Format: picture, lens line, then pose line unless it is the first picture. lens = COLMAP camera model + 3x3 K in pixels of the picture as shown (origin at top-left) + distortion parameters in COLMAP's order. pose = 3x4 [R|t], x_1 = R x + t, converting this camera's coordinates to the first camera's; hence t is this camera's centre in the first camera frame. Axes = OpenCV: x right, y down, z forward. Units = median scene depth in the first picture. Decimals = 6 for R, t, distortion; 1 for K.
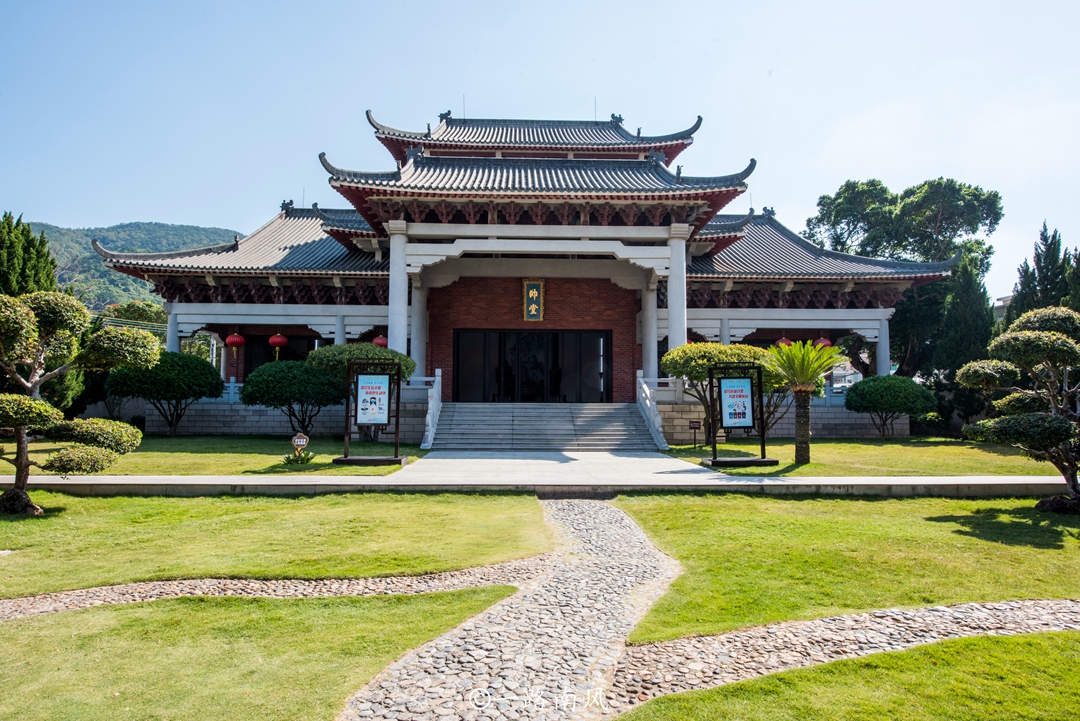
lens RADIAL K [[645.6, 0, 543.4], [0, 645.6, 394.8], [0, 0, 1]] dist [-0.000881, -0.001086]
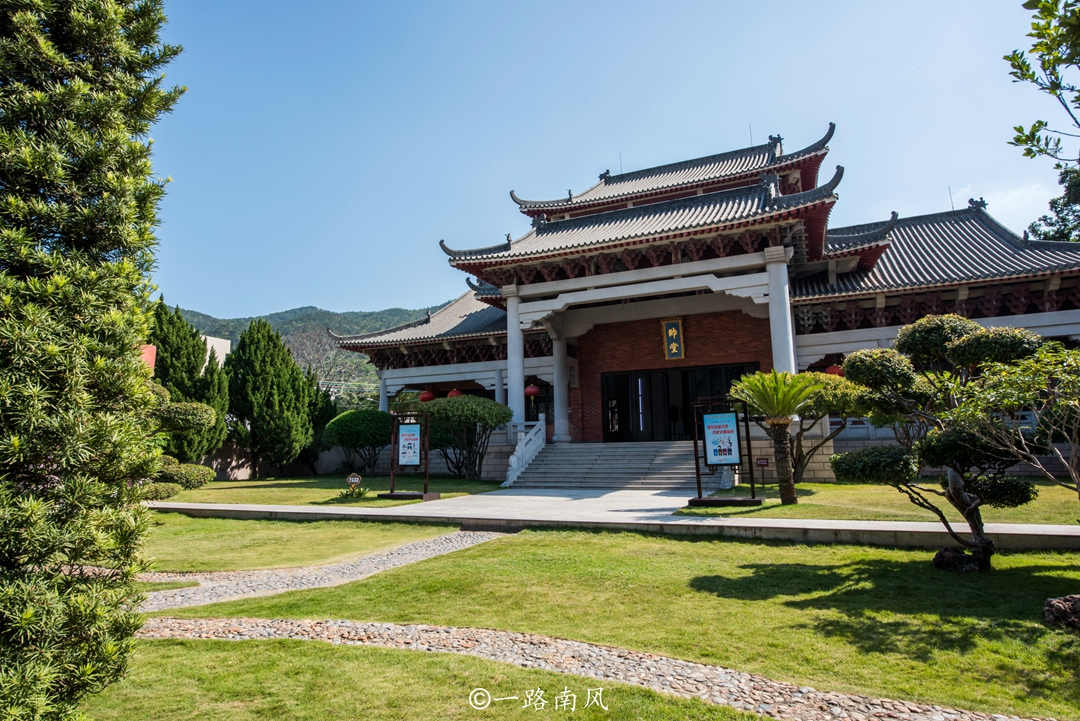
lens RADIAL K [[645.6, 0, 543.4], [0, 645.6, 394.8], [0, 0, 1]] dist [-0.000881, -0.001086]
pose [[0.890142, -0.059674, -0.451759, 0.322213], [0.032736, 0.997201, -0.067219, 0.001935], [0.454506, 0.045046, 0.889604, 0.019751]]
